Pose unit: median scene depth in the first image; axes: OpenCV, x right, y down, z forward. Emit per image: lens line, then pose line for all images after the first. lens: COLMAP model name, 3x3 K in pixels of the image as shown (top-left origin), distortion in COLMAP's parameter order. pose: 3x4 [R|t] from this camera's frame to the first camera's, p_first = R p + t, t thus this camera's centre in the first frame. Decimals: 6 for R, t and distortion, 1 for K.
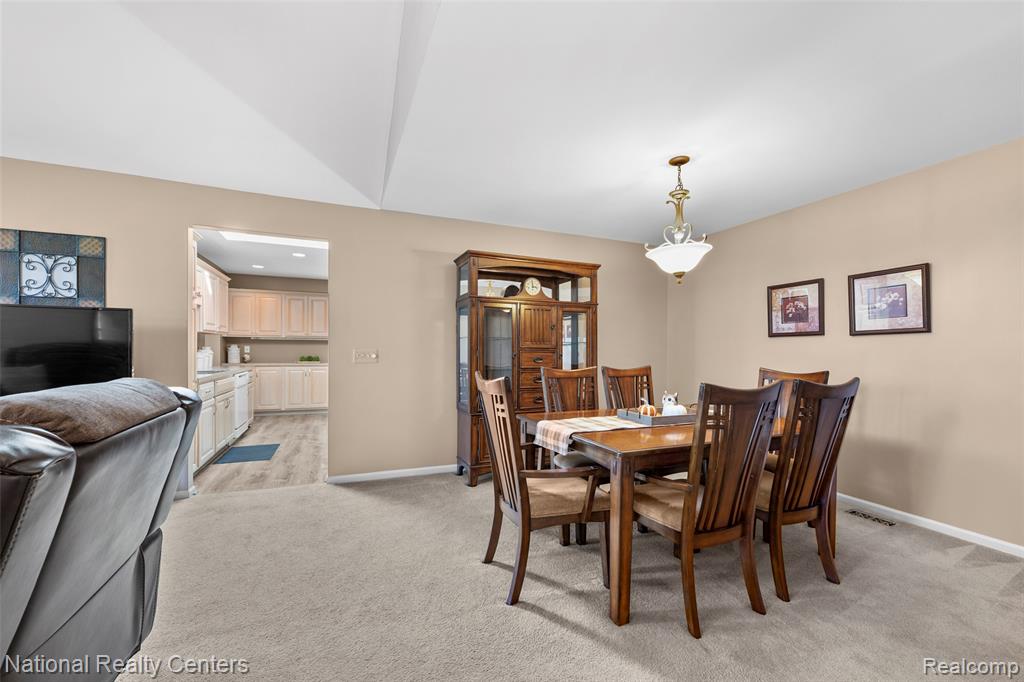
lens RADIAL K [[397.9, 0, 494.2], [0, 397.9, 347.4], [0, 0, 1]] dist [-0.002309, -0.000216]
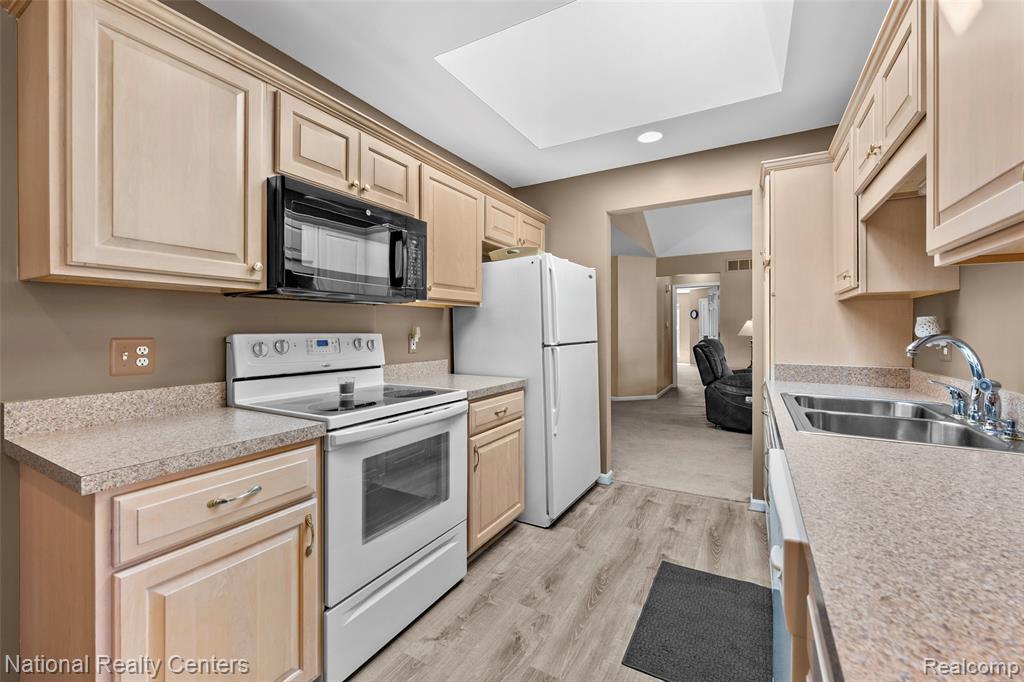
lens RADIAL K [[412.6, 0, 507.9], [0, 412.6, 337.4], [0, 0, 1]] dist [-0.003078, -0.000415]
pose [[-0.613974, -0.020226, 0.789067, -0.512628], [-0.006807, 0.999770, 0.020331, -0.003910], [-0.789297, 0.007112, -0.613971, 0.888806]]
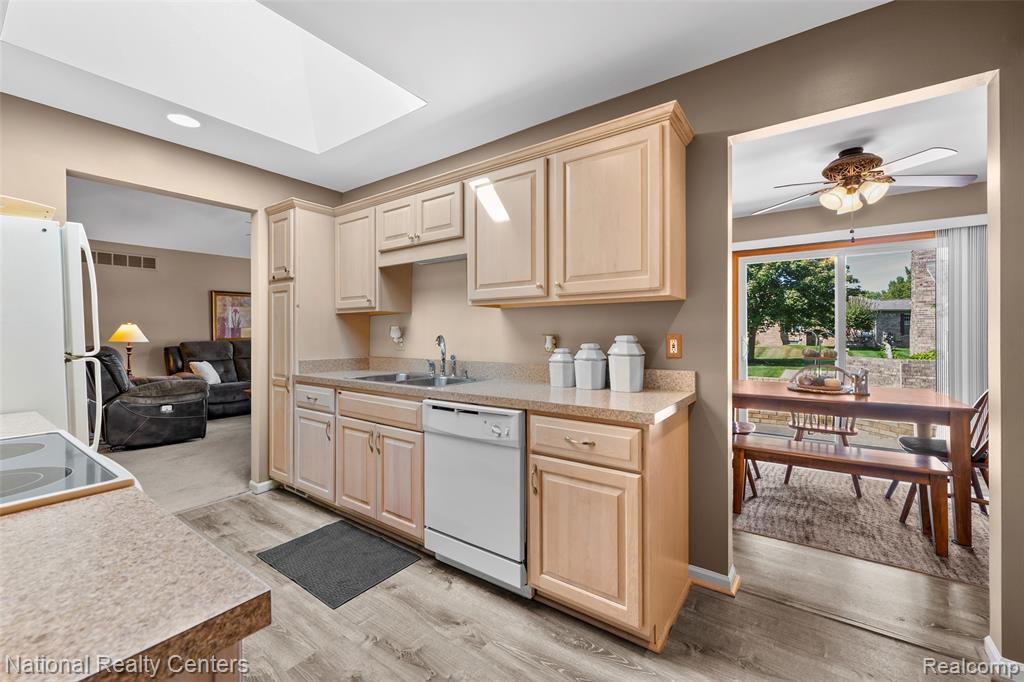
lens RADIAL K [[420.7, 0, 513.0], [0, 420.7, 337.7], [0, 0, 1]] dist [-0.000608, -0.000158]
pose [[-0.847635, -0.001396, -0.530578, -0.329255], [-0.000753, 0.999999, -0.001428, 0.000130], [0.530579, -0.000811, -0.847635, 1.000200]]
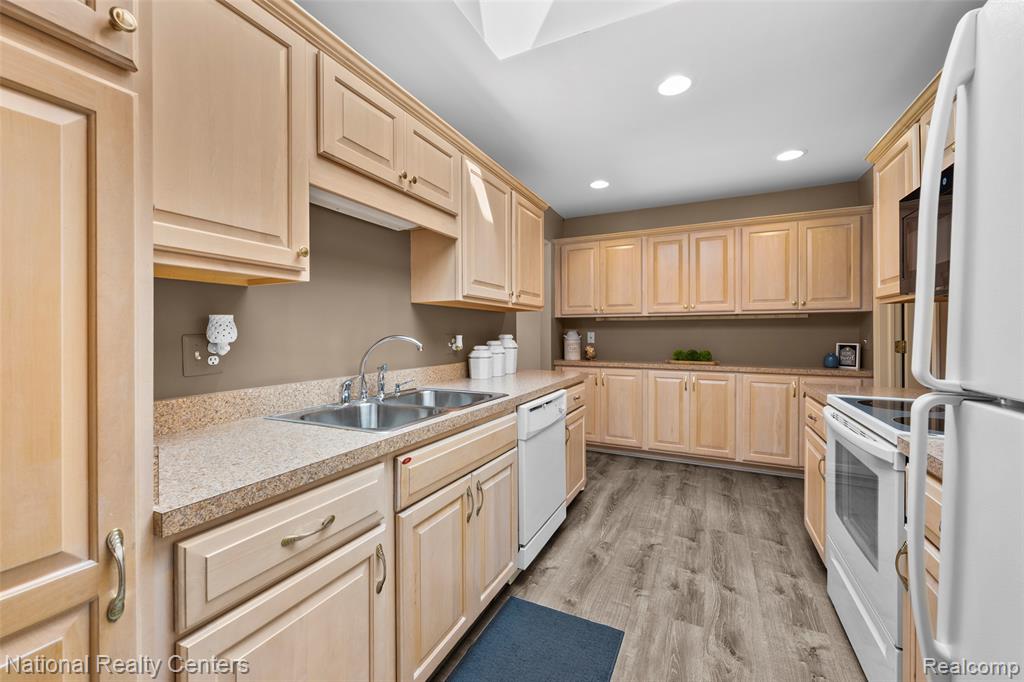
lens RADIAL K [[412.6, 0, 507.9], [0, 412.6, 337.4], [0, 0, 1]] dist [-0.003078, -0.000415]
pose [[0.670535, 0.000772, -0.741877, -0.237962], [0.010367, 0.999892, 0.010411, -0.003558], [0.741805, -0.014672, 0.670455, 0.484045]]
